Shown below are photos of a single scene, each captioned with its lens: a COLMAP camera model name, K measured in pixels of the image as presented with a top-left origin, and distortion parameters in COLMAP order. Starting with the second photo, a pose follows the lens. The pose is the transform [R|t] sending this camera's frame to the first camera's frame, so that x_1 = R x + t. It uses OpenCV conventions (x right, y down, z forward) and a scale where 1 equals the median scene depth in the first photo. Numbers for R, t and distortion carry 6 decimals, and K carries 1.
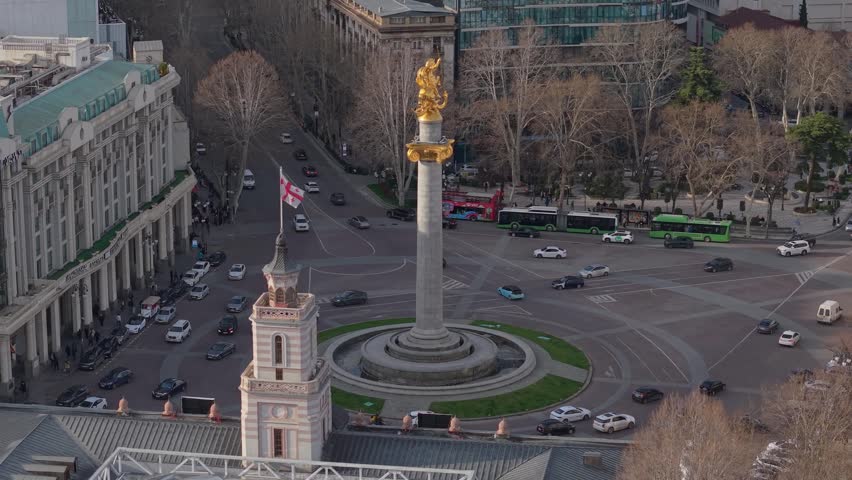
lens RADIAL K [[2020.3, 0, 426.0], [0, 2020.3, 240.0], [0, 0, 1]] dist [-0.143209, -0.510856]
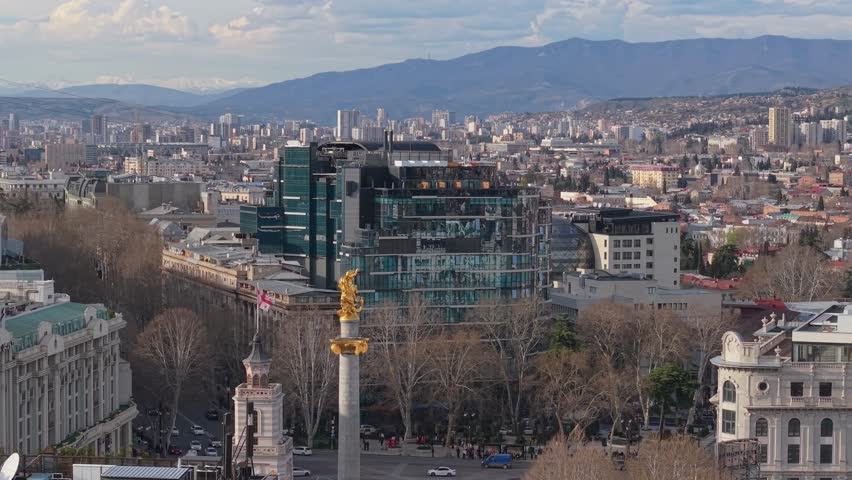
lens RADIAL K [[2020.3, 0, 426.0], [0, 2020.3, 240.0], [0, 0, 1]] dist [-0.143209, -0.510856]
pose [[0.997420, -0.000985, 0.071774, -0.037356], [0.015900, 0.978098, -0.207537, 0.139832], [-0.069998, 0.208143, 0.975590, -0.197153]]
